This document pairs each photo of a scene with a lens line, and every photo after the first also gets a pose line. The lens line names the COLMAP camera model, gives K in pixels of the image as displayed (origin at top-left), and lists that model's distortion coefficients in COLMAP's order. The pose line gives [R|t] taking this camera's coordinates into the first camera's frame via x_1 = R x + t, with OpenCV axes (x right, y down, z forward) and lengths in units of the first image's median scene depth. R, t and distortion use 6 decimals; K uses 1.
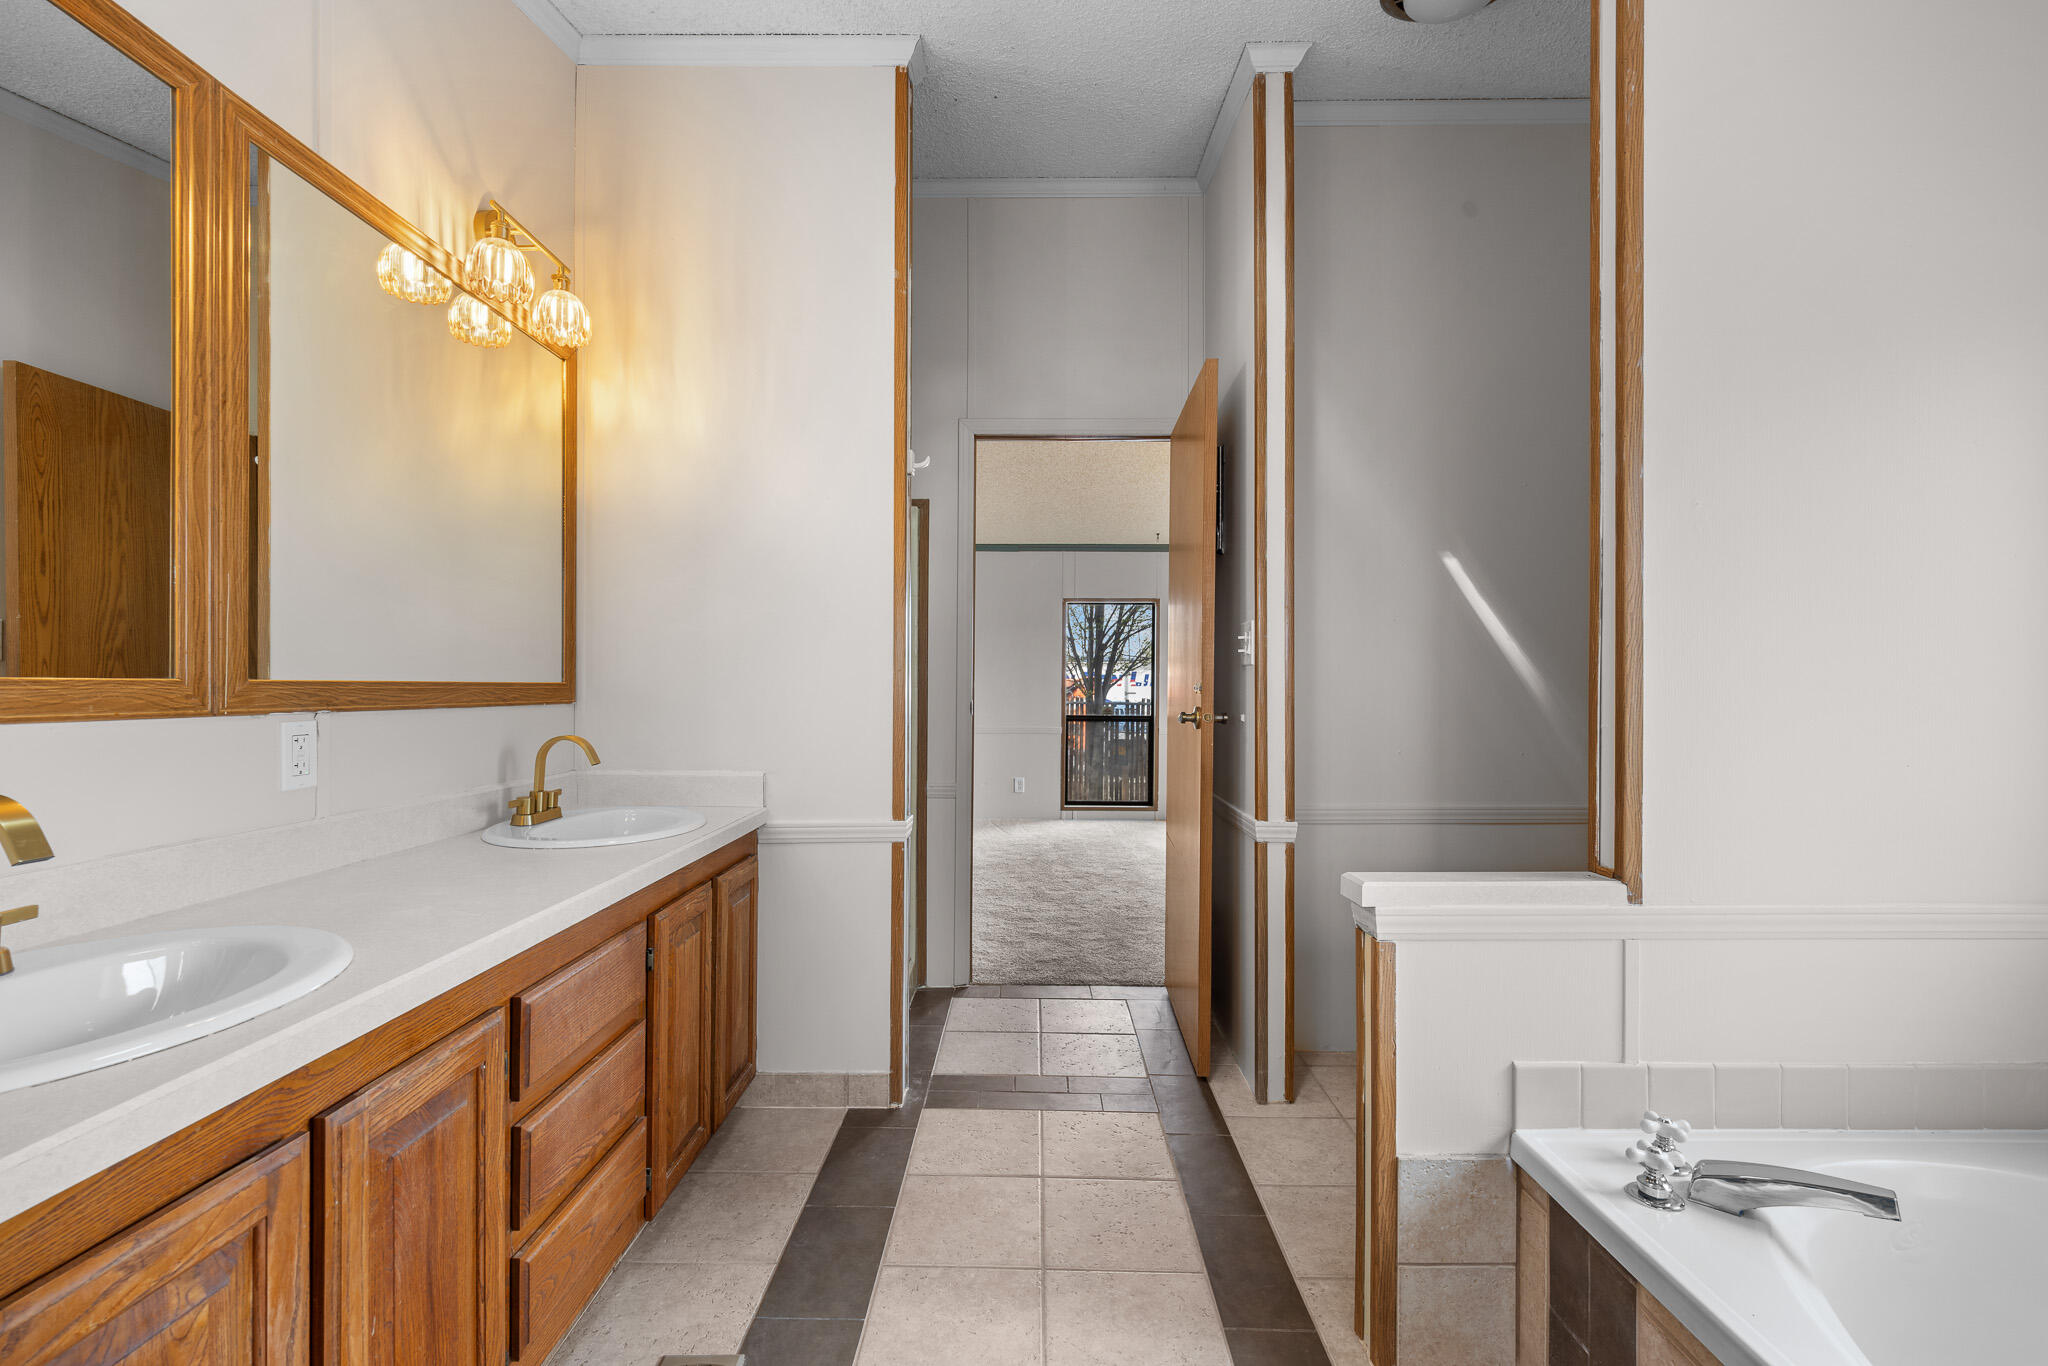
lens RADIAL K [[857.2, 0, 1024.7], [0, 857.2, 679.9], [0, 0, 1]] dist [-0.004565, -0.000596]
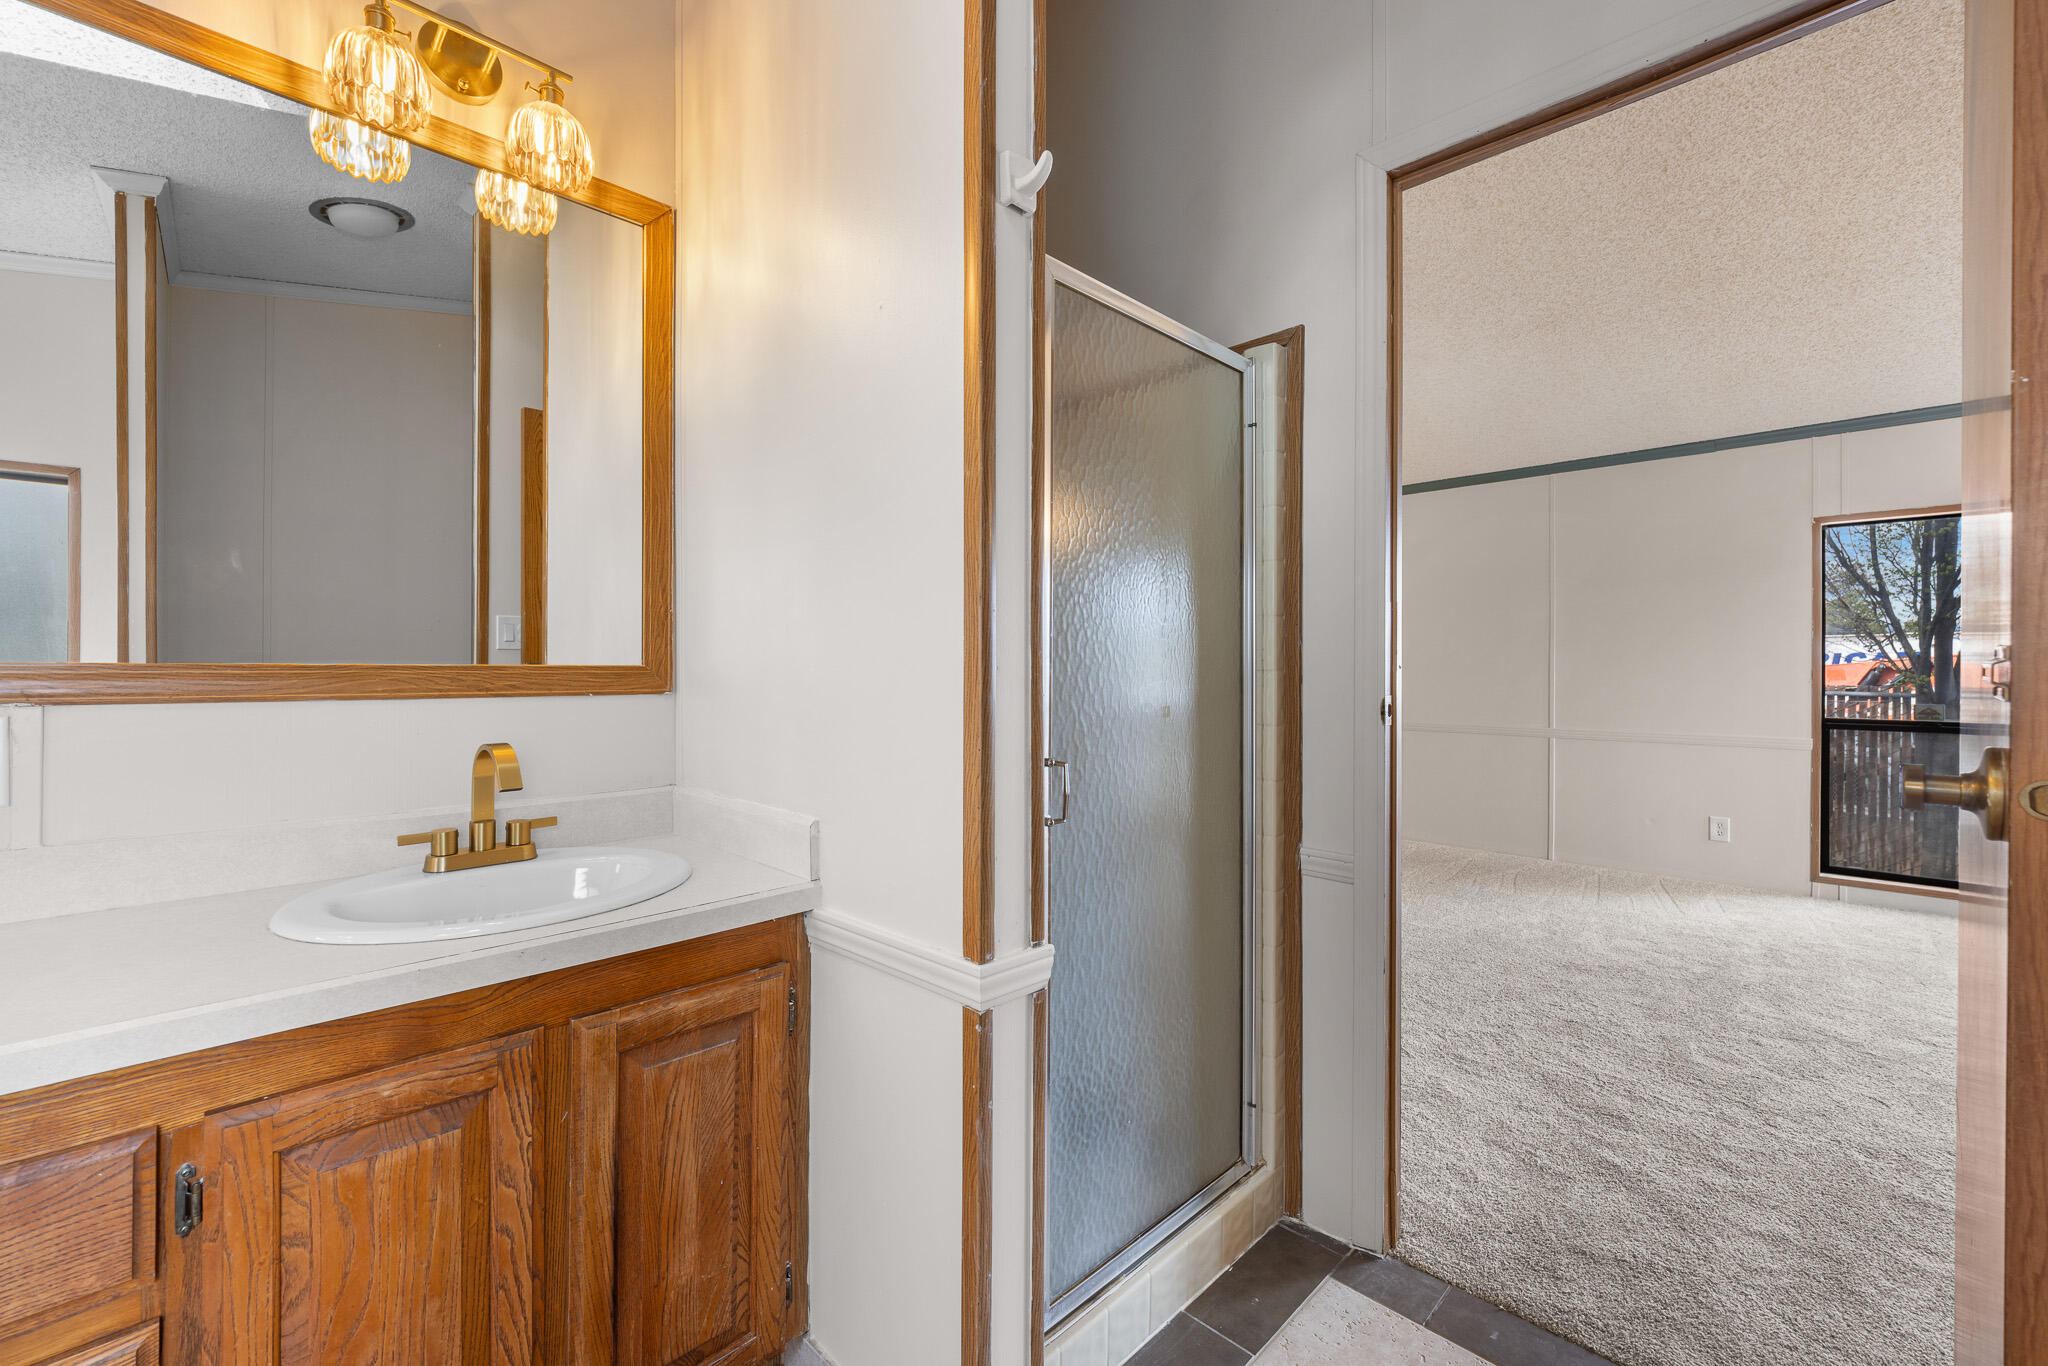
lens RADIAL K [[857.2, 0, 990.9], [0, 857.2, 658.8], [0, 0, 1]] dist [-0.004565, -0.000596]
pose [[0.713719, -0.008616, -0.700379, 0.104557], [0.004823, 0.999961, -0.007387, 0.002901], [0.700415, 0.001894, 0.713733, 0.386386]]
